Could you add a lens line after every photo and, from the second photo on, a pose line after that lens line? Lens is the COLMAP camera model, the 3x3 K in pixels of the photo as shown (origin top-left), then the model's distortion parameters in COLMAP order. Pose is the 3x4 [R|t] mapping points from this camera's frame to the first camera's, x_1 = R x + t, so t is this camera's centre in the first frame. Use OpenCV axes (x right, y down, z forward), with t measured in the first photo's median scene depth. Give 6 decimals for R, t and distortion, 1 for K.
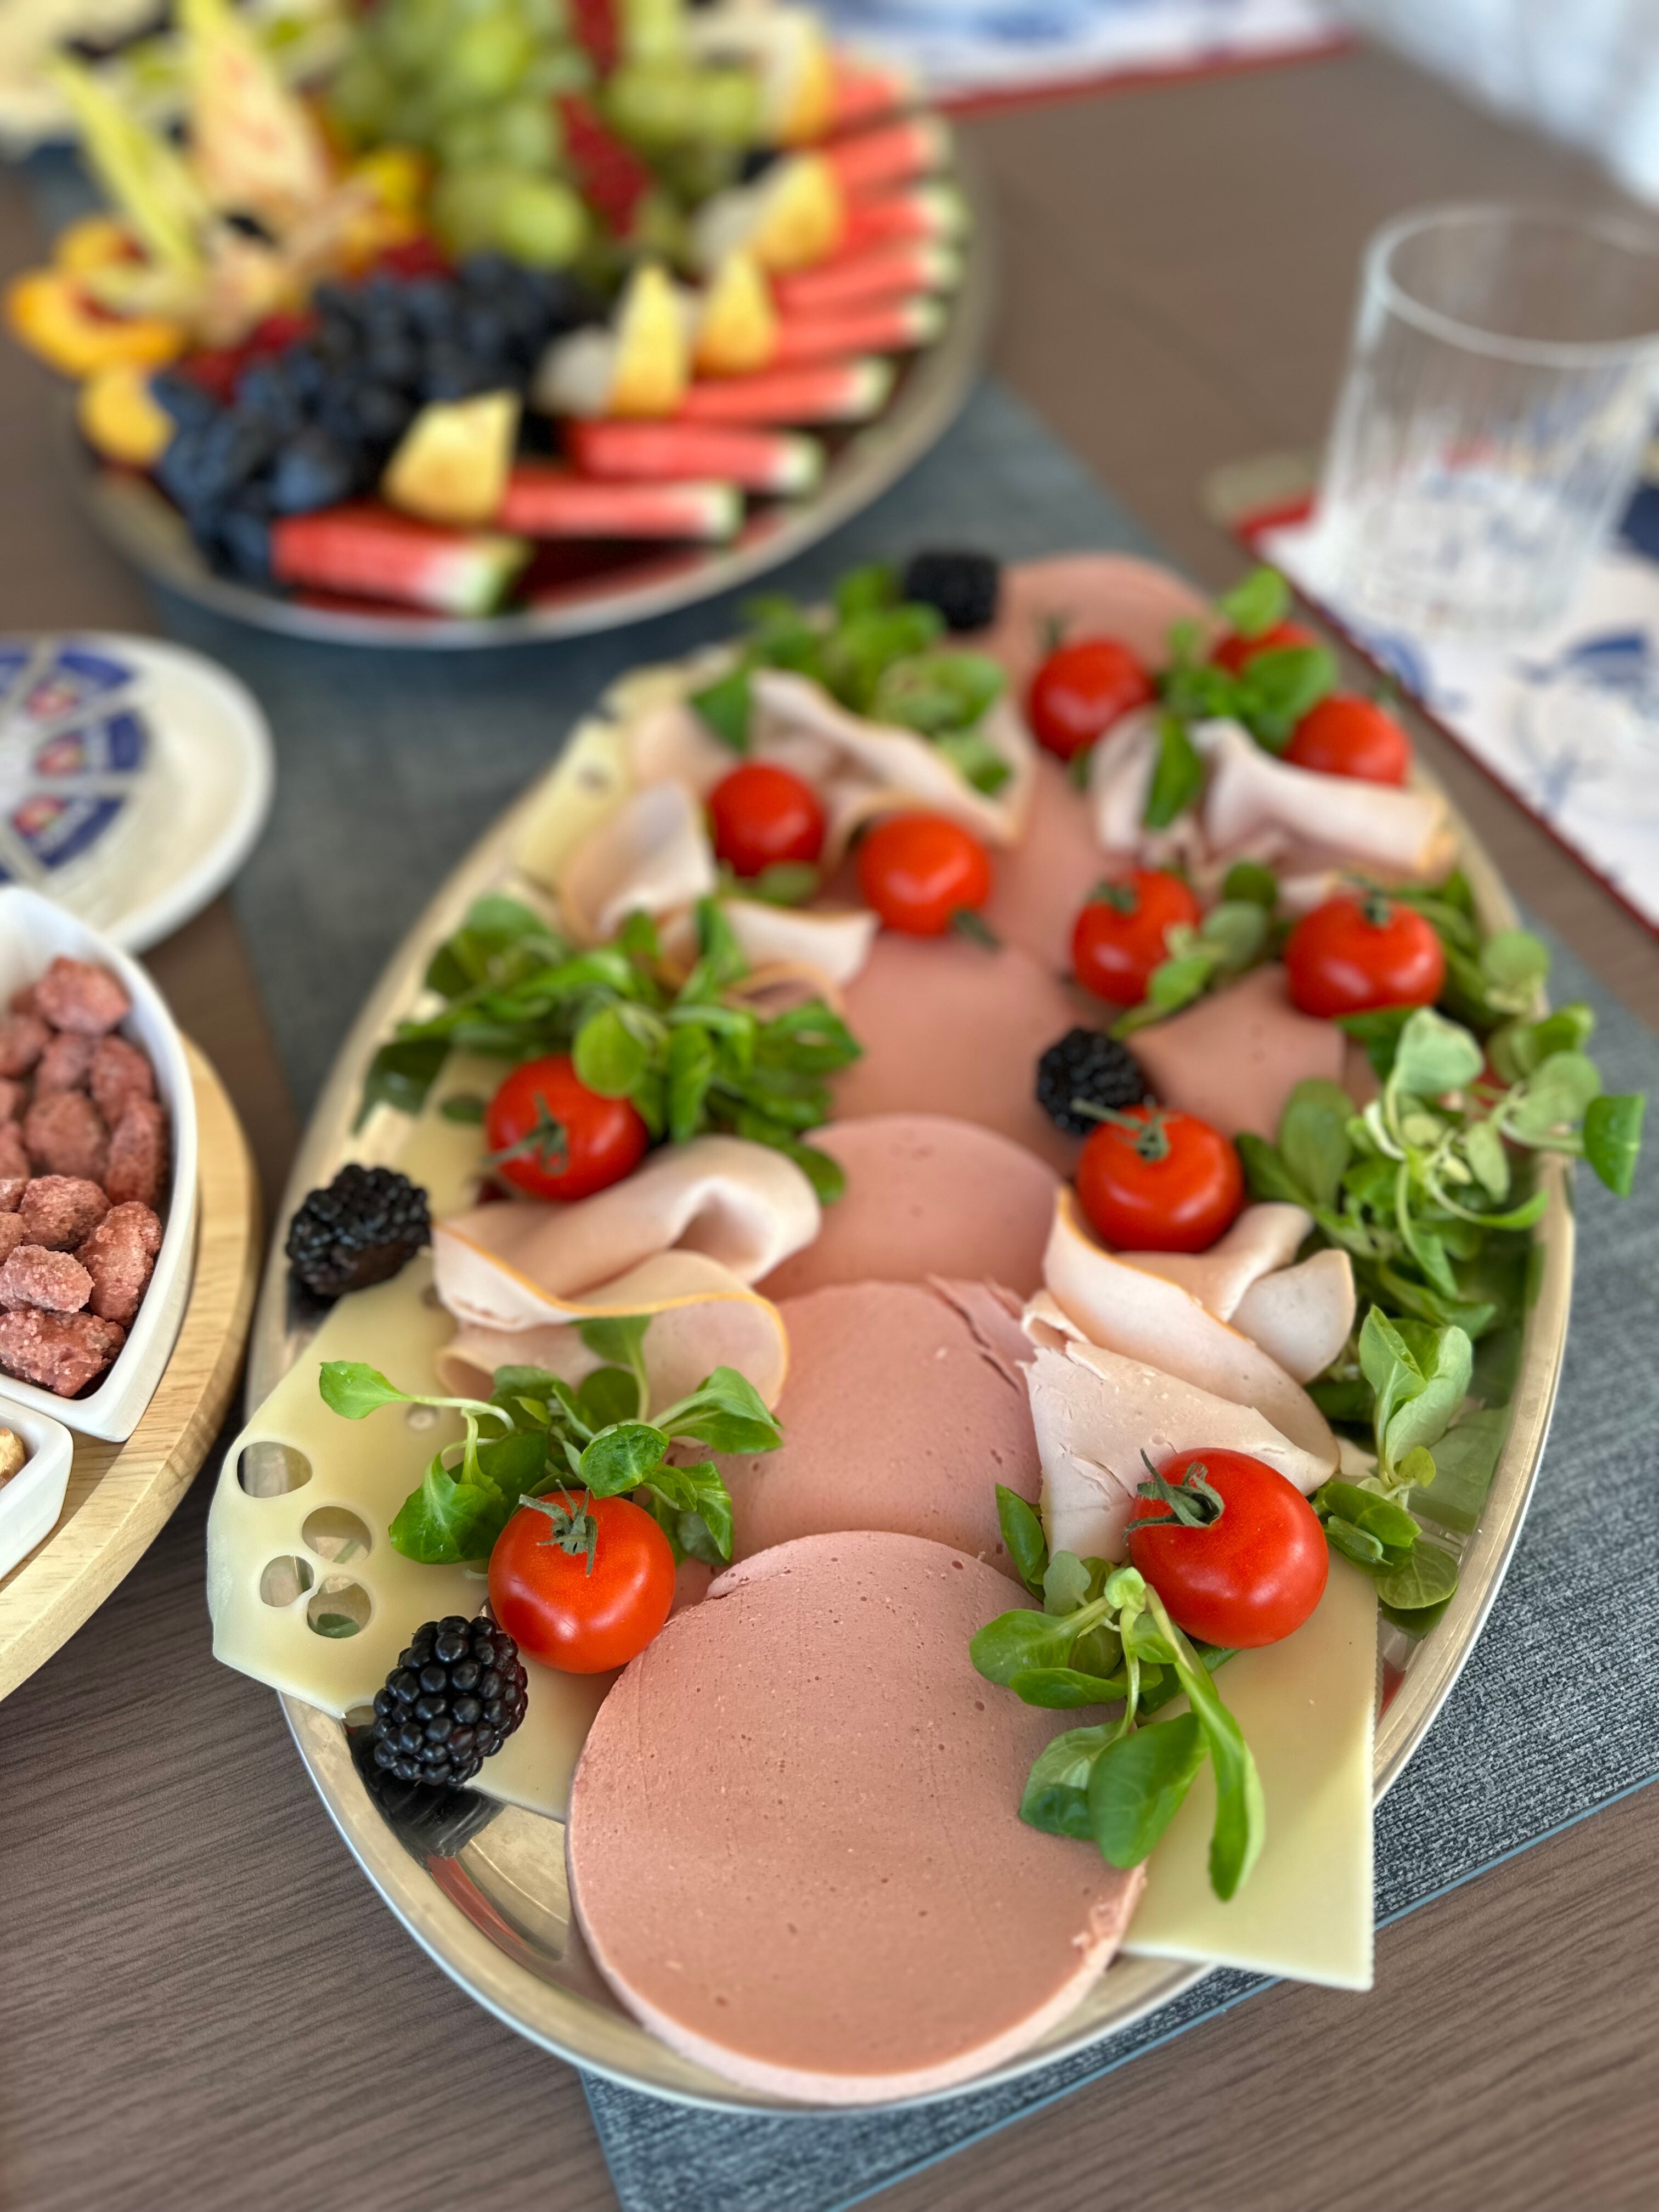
lens RADIAL K [[1548.9, 0, 829.5], [0, 1548.9, 1106.0], [0, 0, 1]] dist [0.059757, -0.104857]
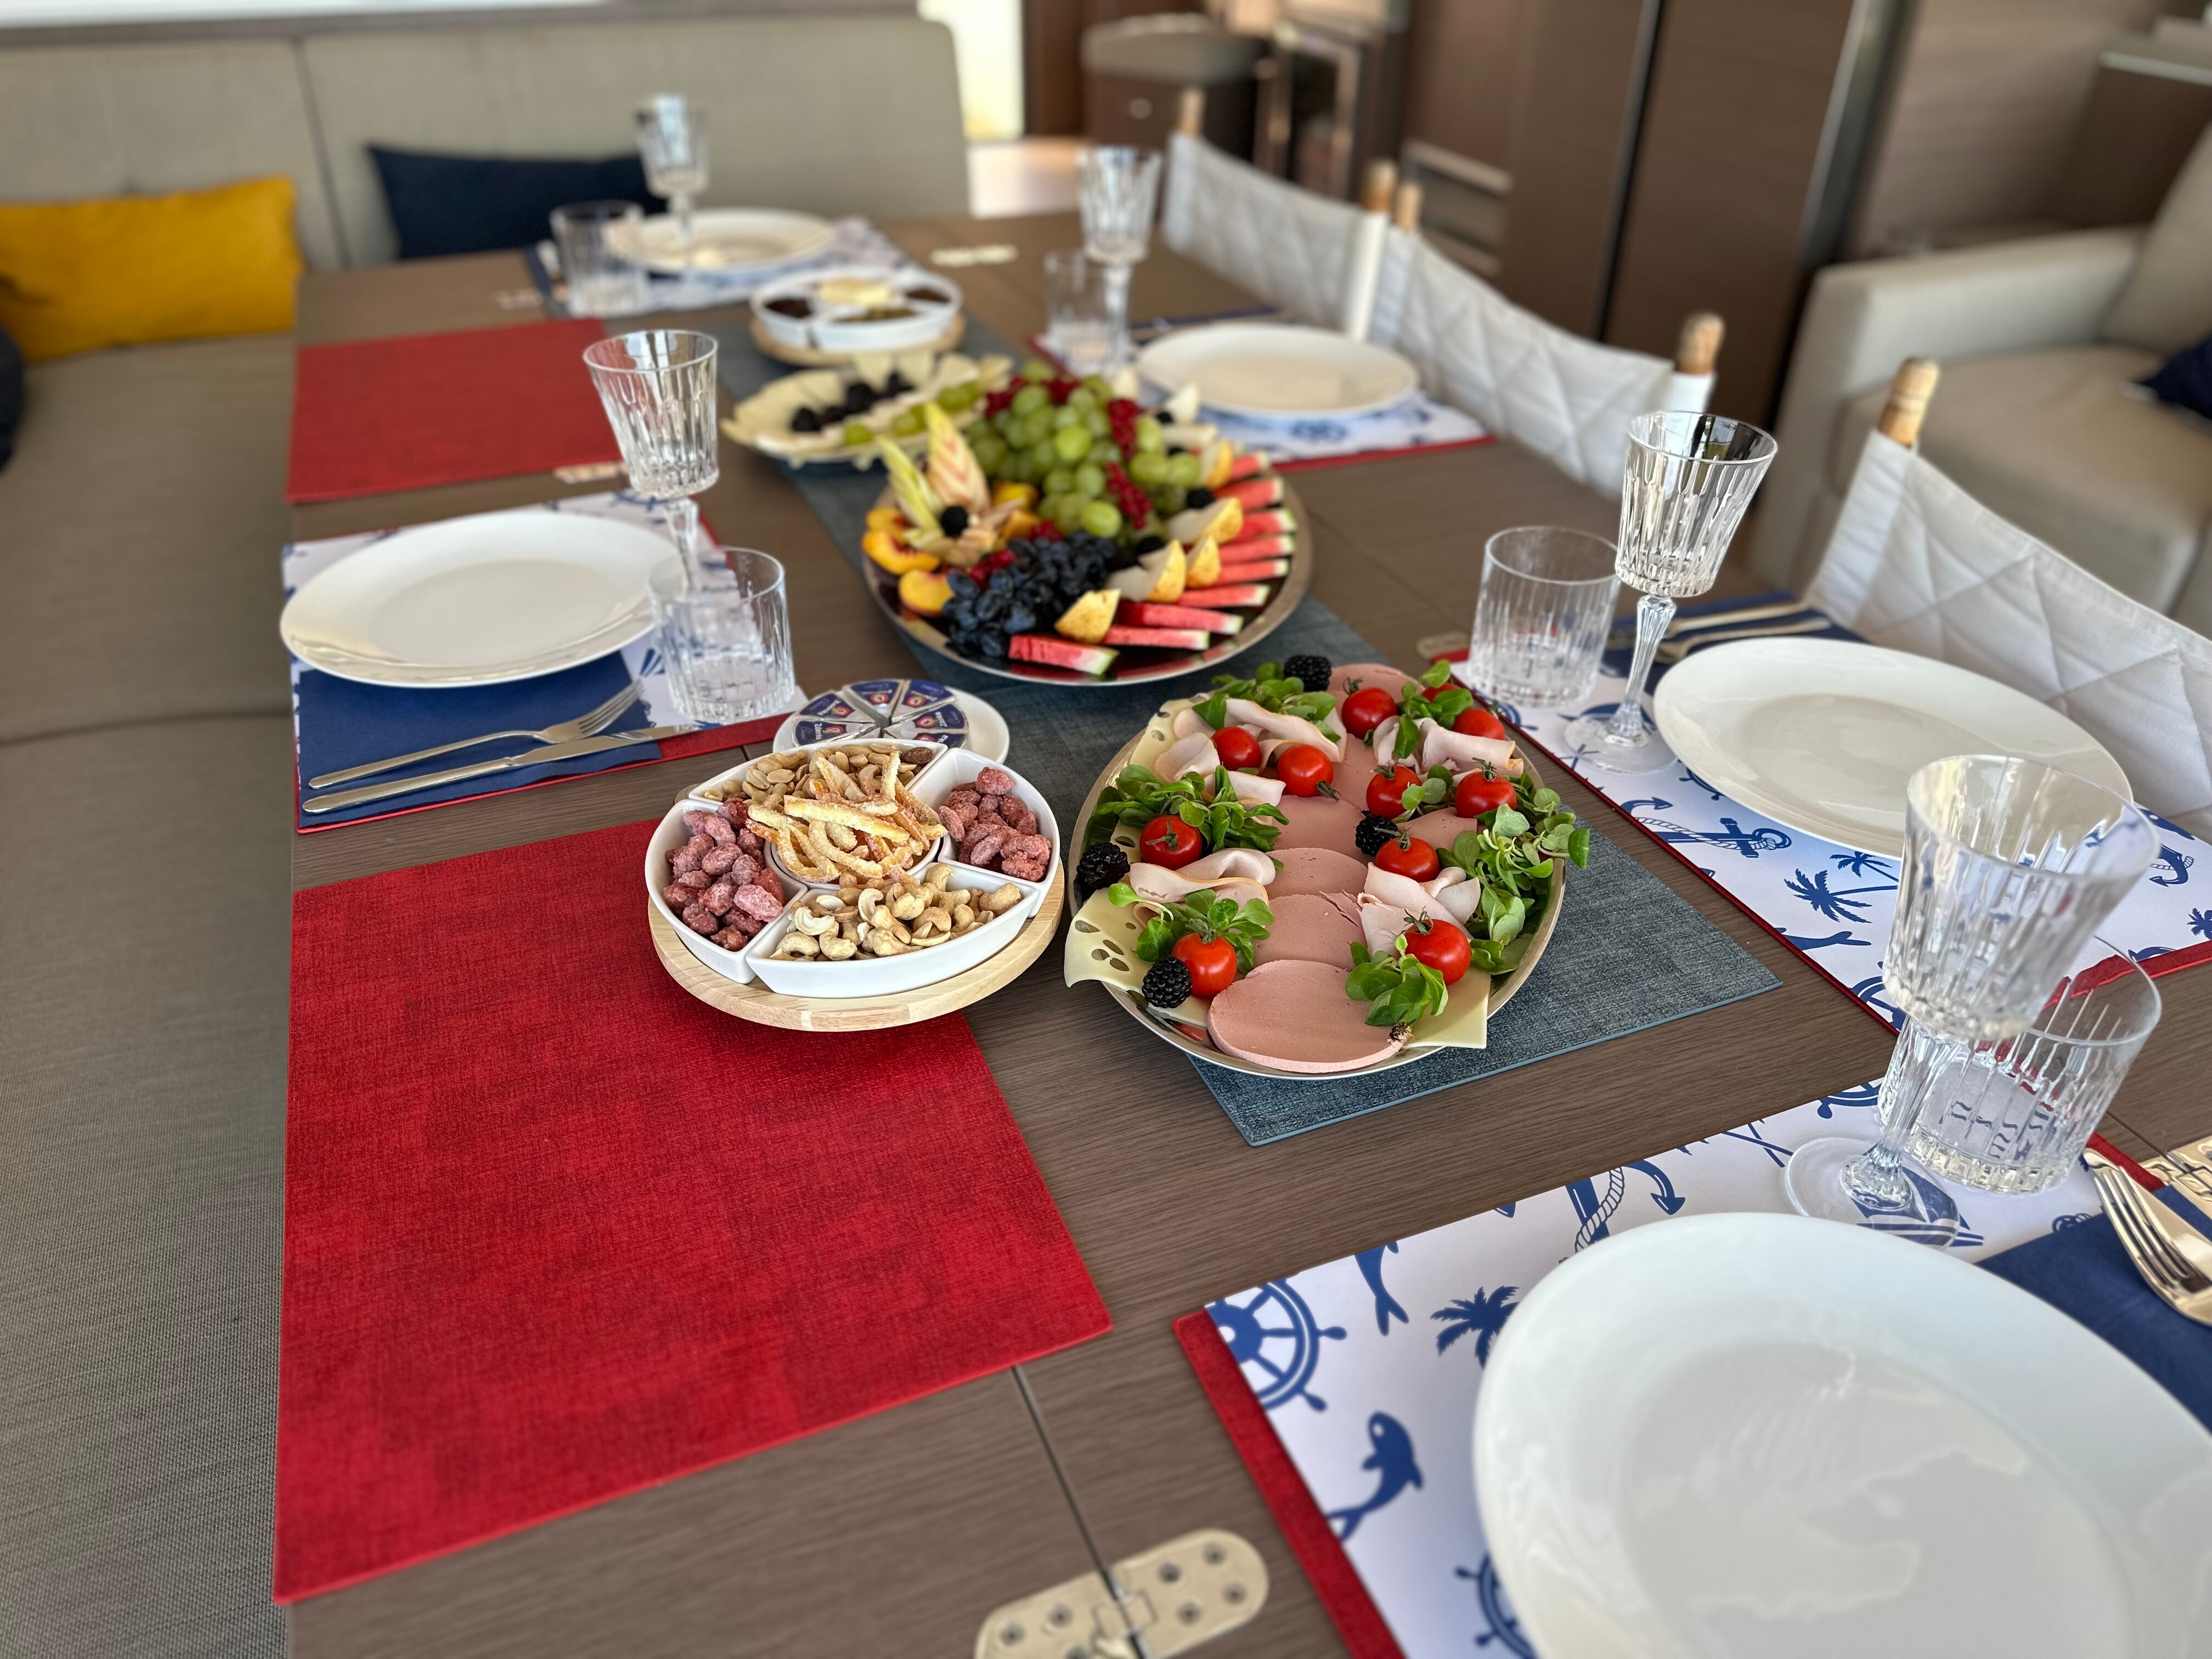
lens RADIAL K [[1534.5, 0, 1106.0], [0, 1534.5, 829.5], [0, 0, 1]] dist [0.117281, -0.198390]
pose [[0.999372, 0.032335, 0.014475, -0.270268], [-0.026382, 0.951951, -0.305112, 0.654224], [-0.023645, 0.304538, 0.952207, -1.197199]]
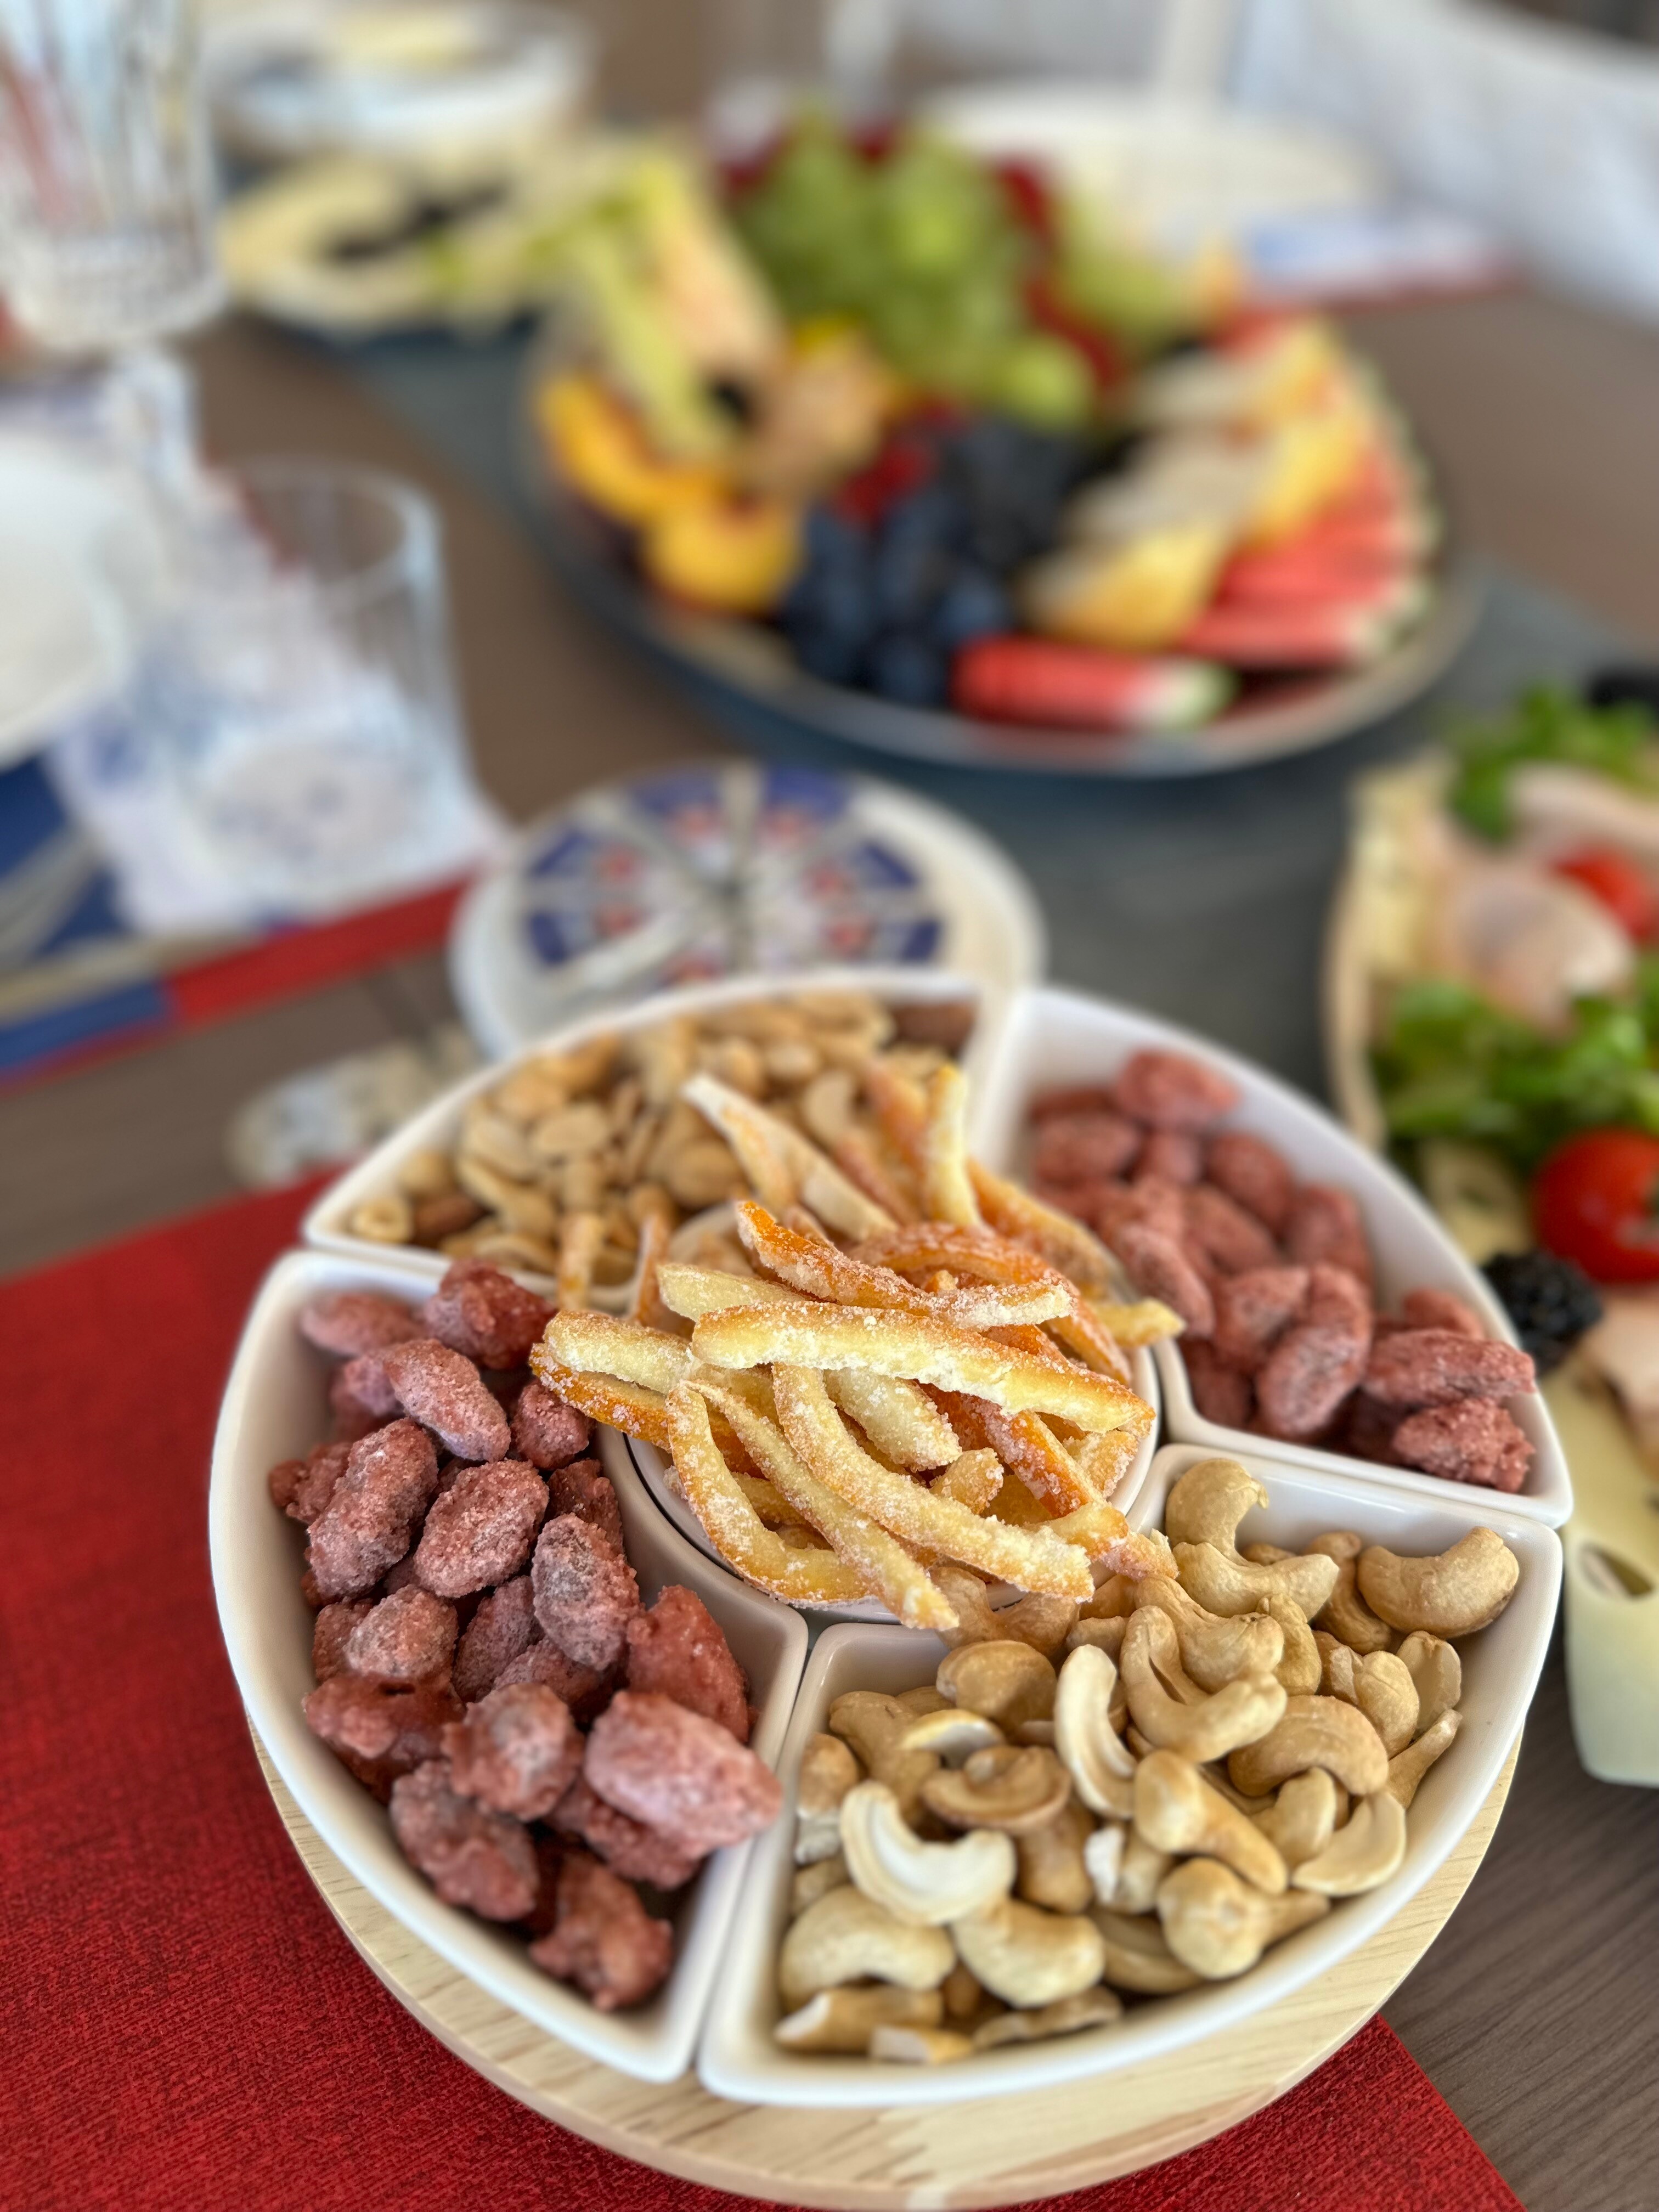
lens RADIAL K [[1548.9, 0, 829.5], [0, 1548.9, 1106.0], [0, 0, 1]] dist [0.059757, -0.104857]
pose [[0.989245, -0.062785, 0.132107, -0.671636], [0.079707, 0.988699, -0.126971, 0.028769], [-0.122642, 0.136135, 0.983070, 0.103565]]
